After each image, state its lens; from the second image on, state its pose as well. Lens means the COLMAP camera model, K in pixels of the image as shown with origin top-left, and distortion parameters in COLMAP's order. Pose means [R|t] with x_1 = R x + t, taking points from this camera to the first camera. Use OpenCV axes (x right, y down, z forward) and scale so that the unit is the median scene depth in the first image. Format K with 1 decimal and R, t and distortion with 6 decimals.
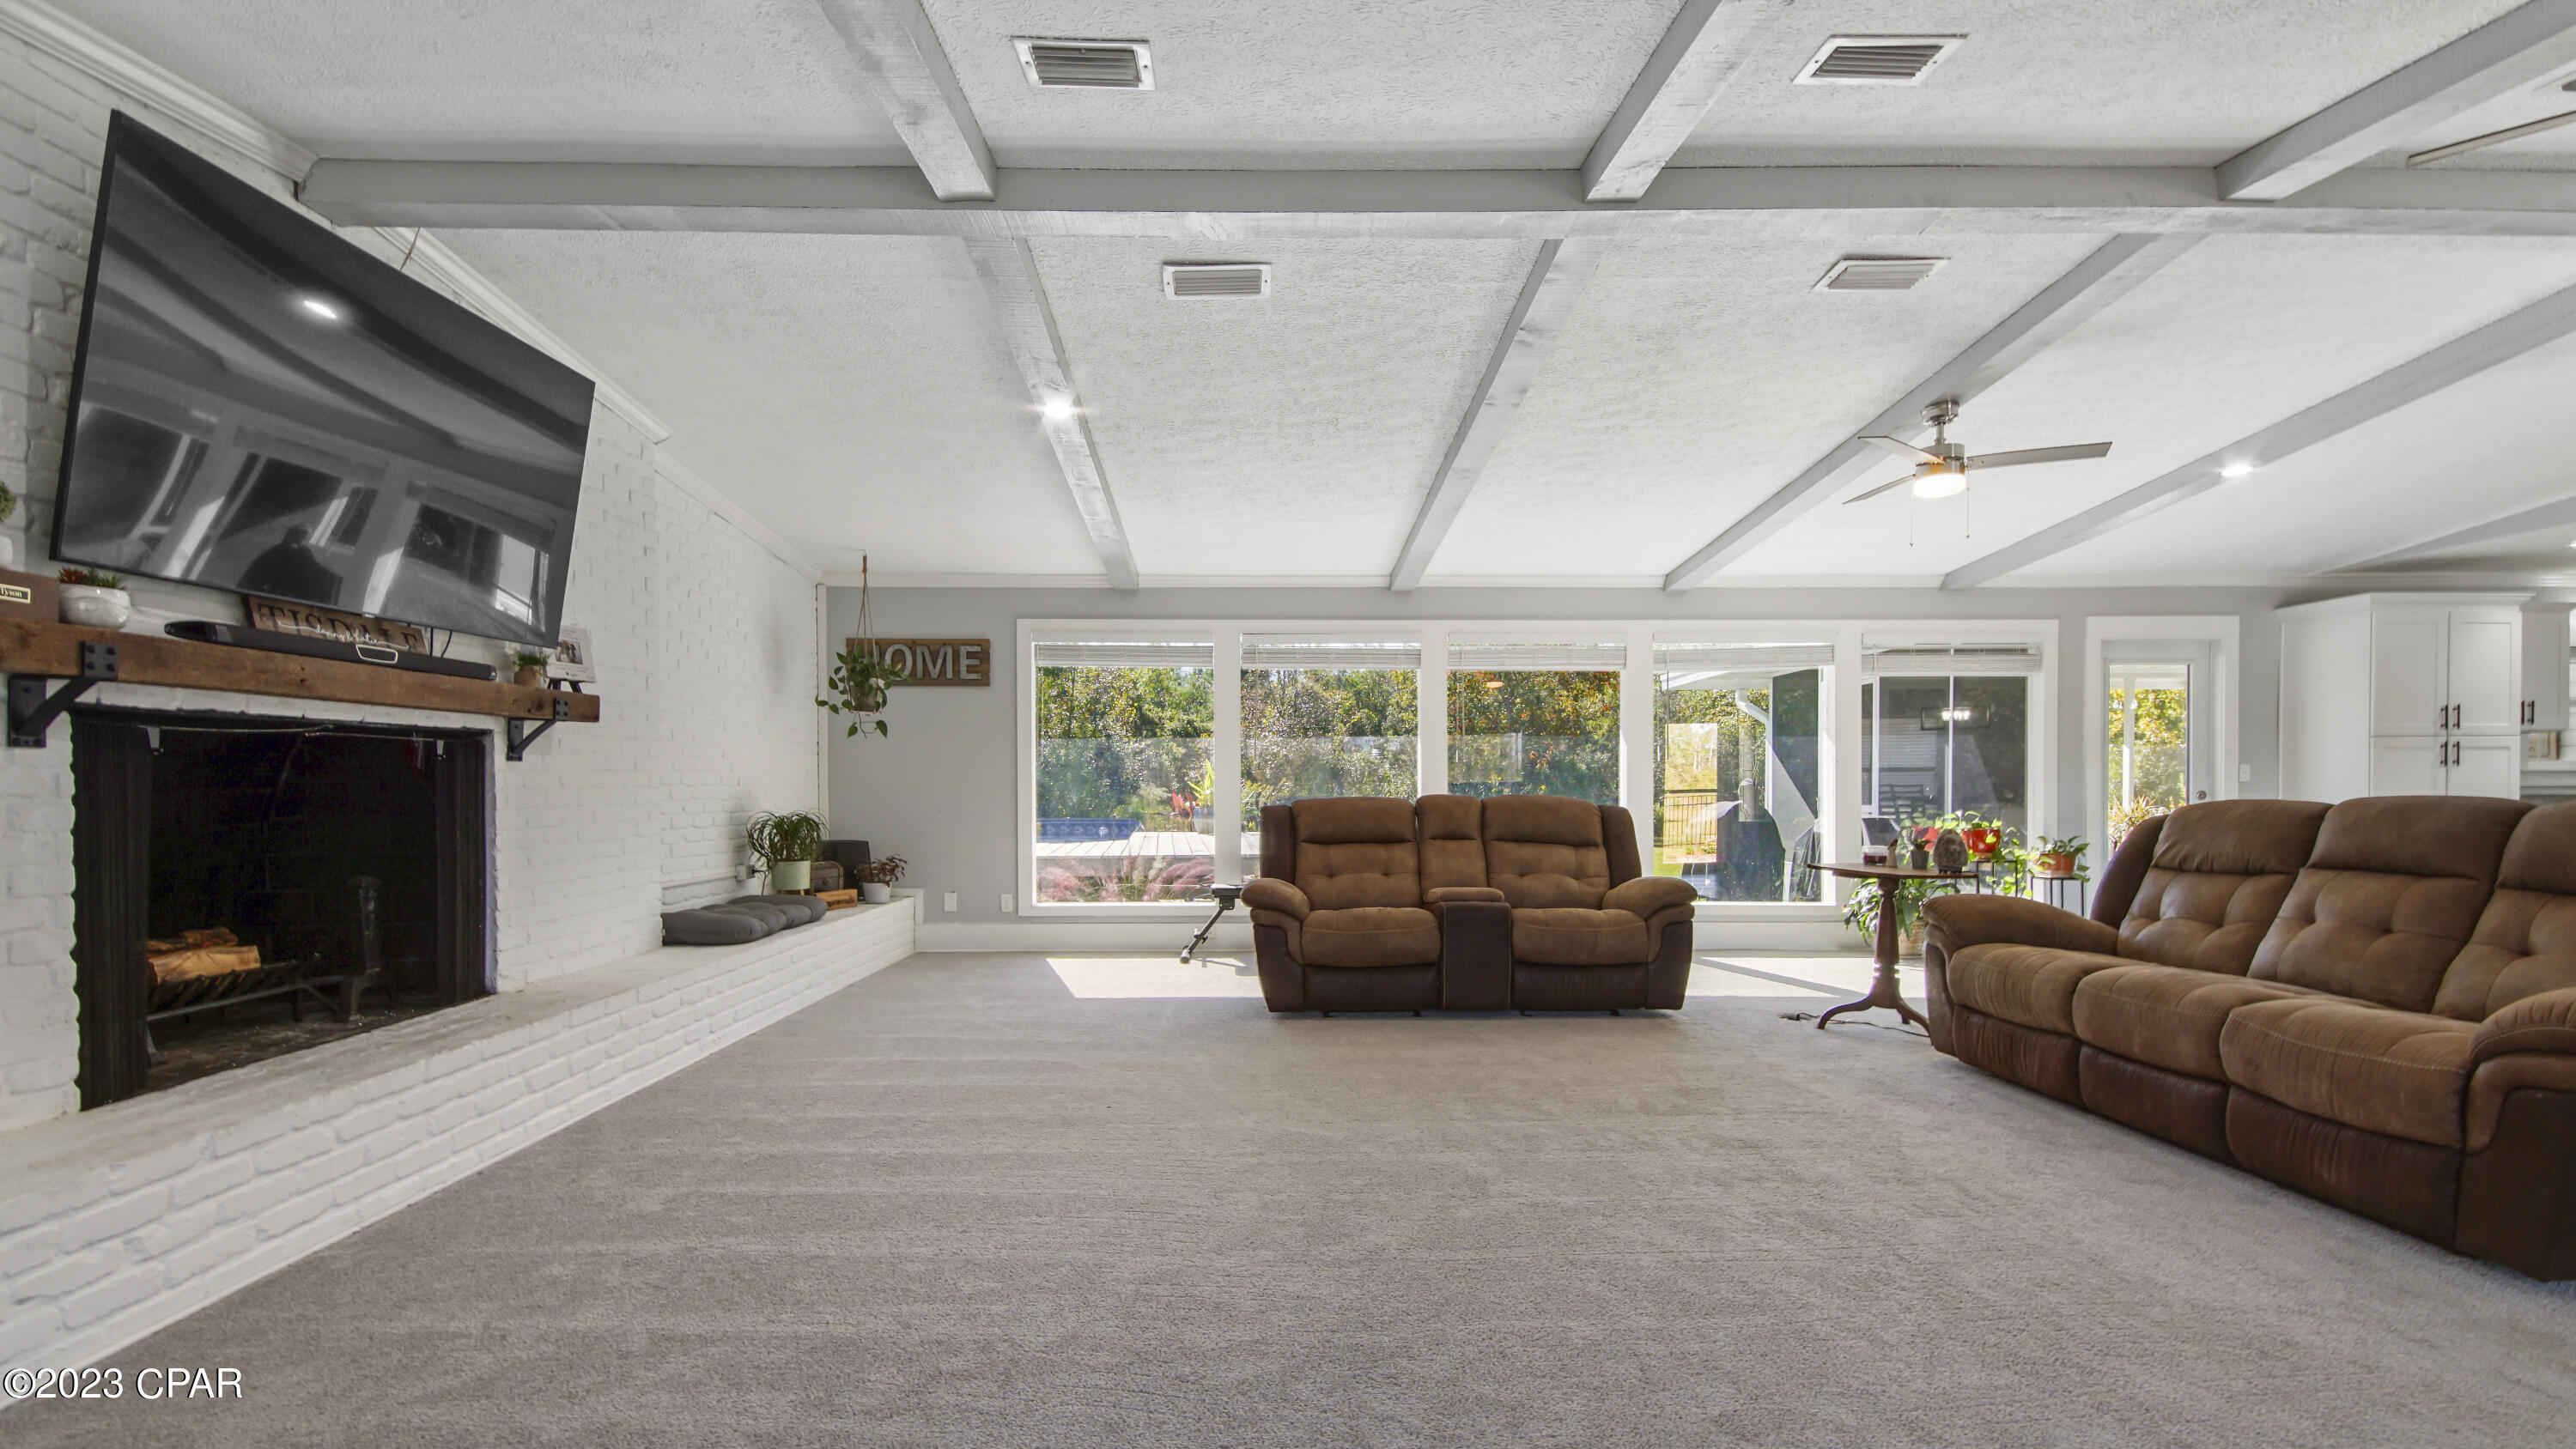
lens RADIAL K [[1181.5, 0, 1286.1], [0, 1181.5, 780.0], [0, 0, 1]] dist [0.002525, -0.000033]
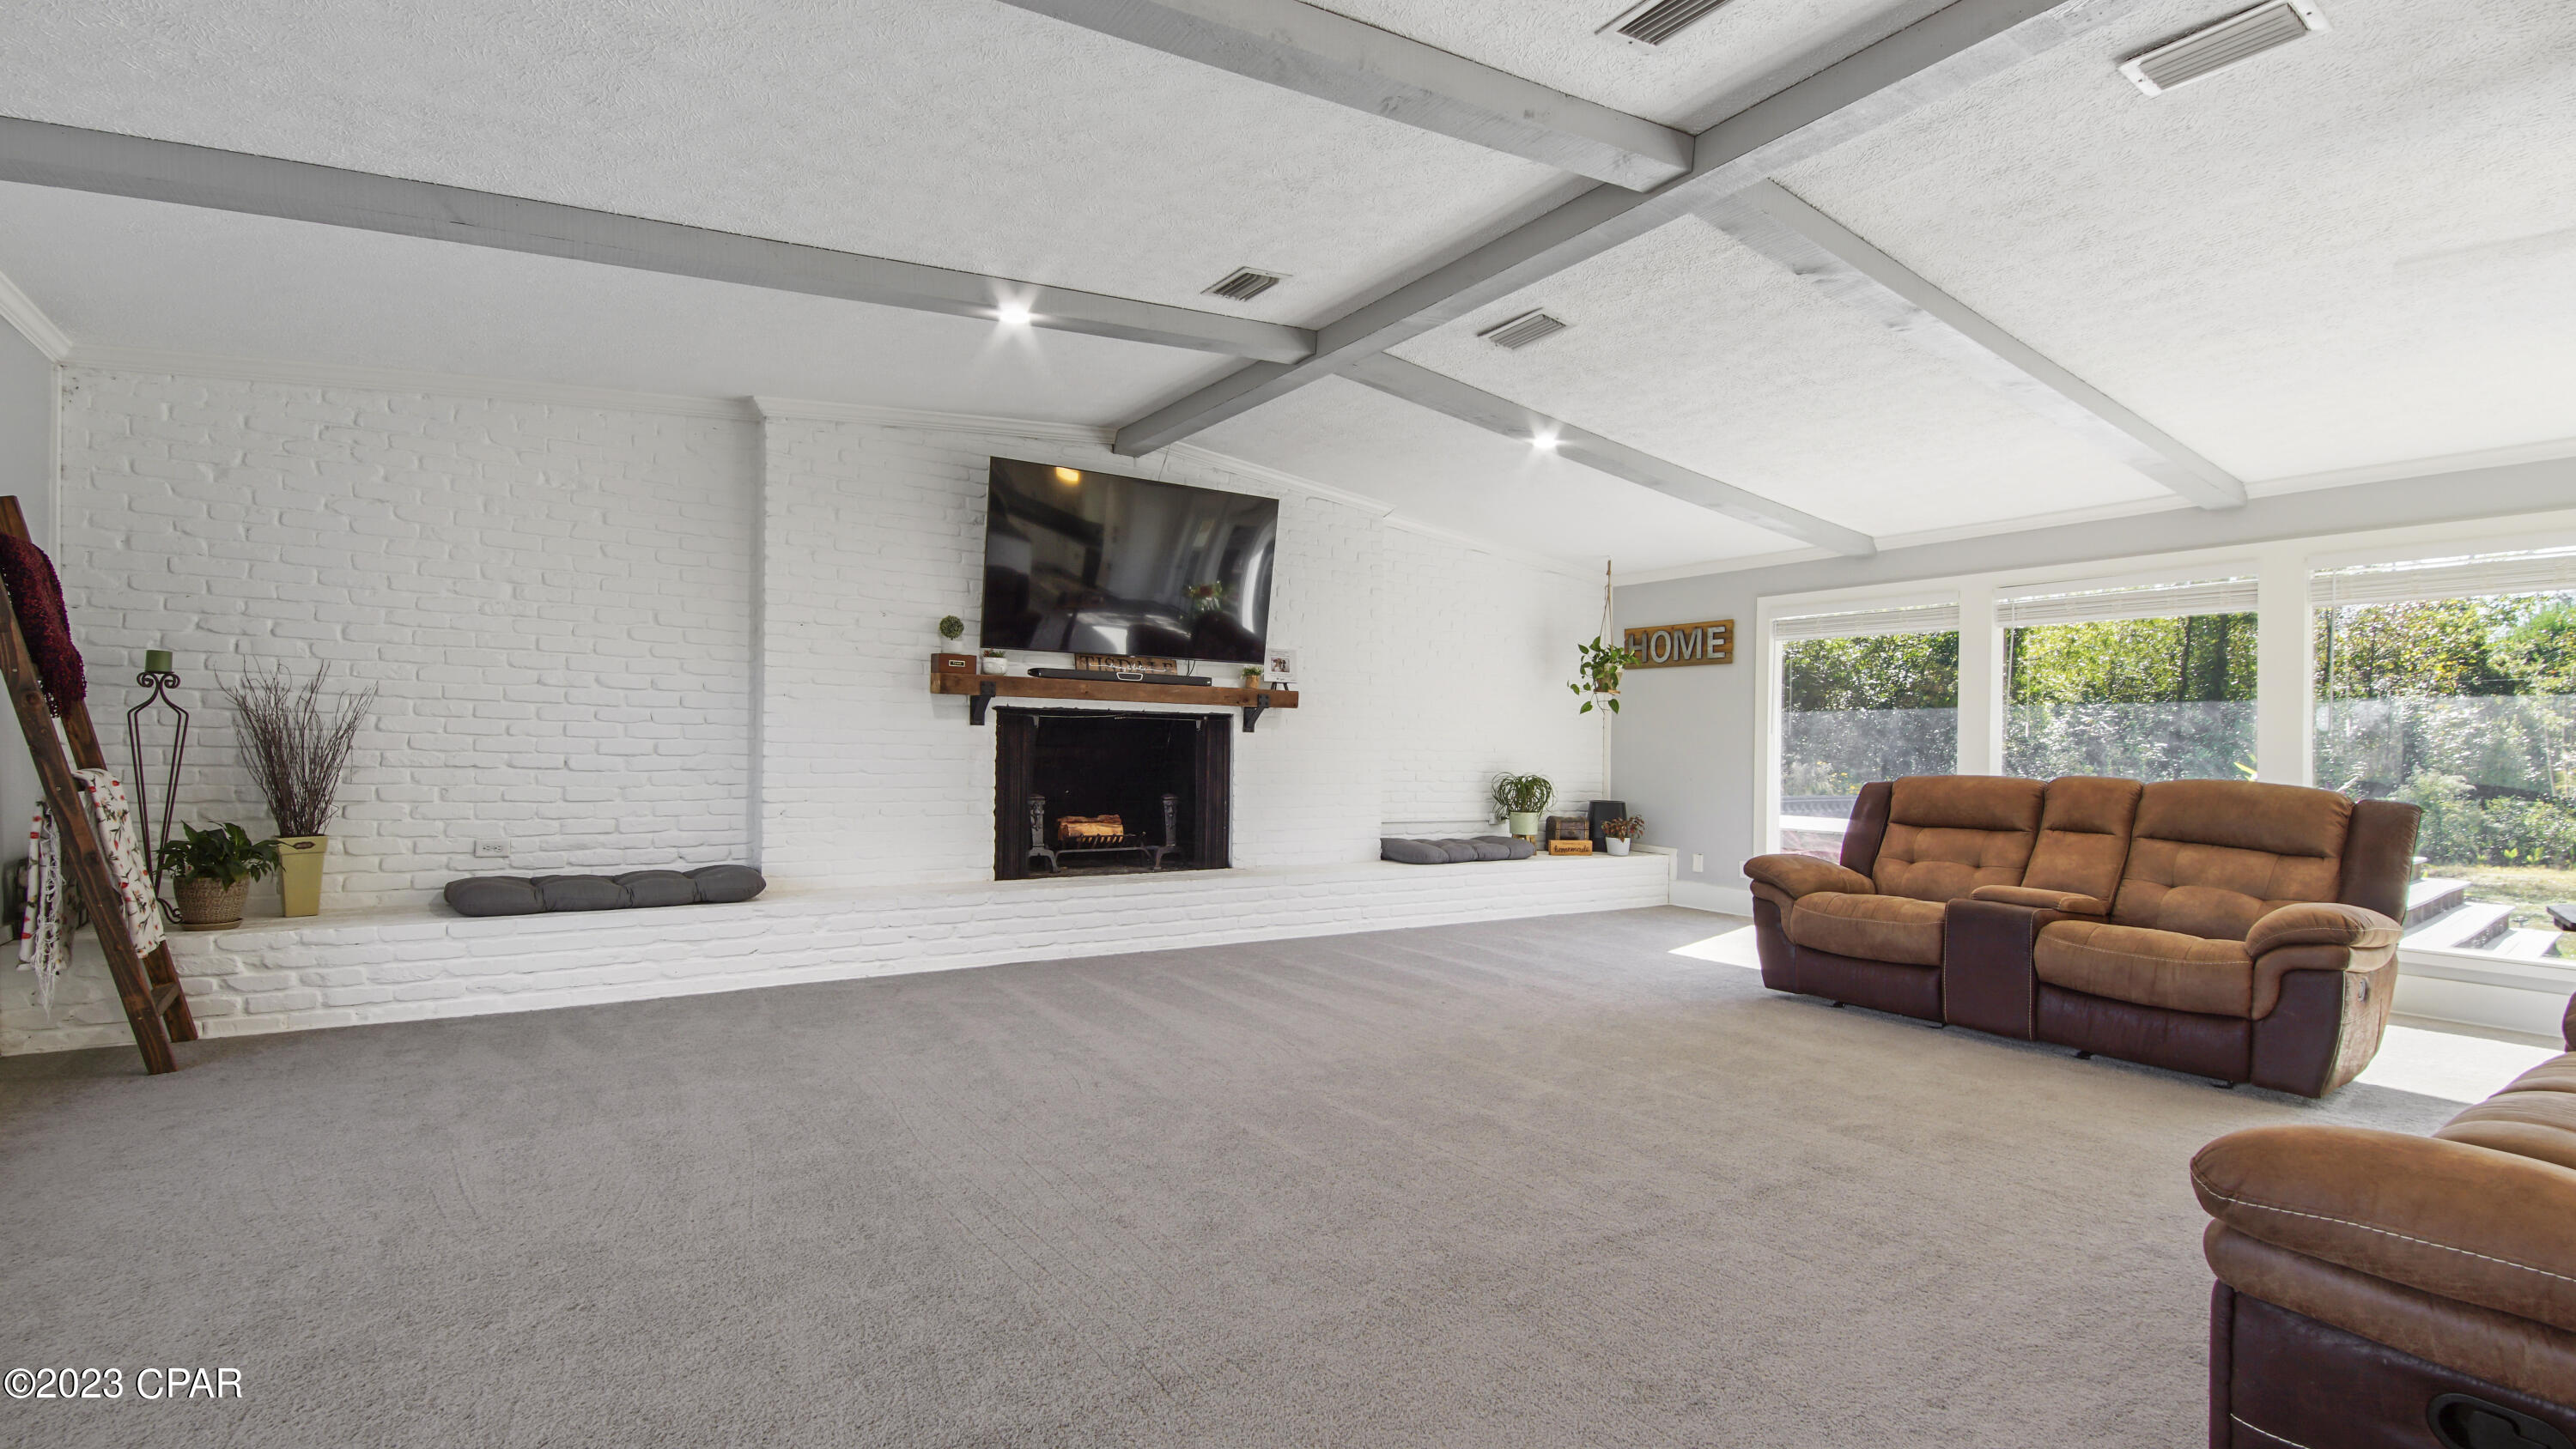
lens RADIAL K [[1193.4, 0, 1241.5], [0, 1193.4, 728.3], [0, 0, 1]] dist [0.001443, -0.000007]
pose [[0.496806, -0.002748, -0.867857, 0.617007], [-0.017417, 0.999762, -0.013136, 0.000504], [0.867687, 0.021641, 0.496640, 0.115019]]
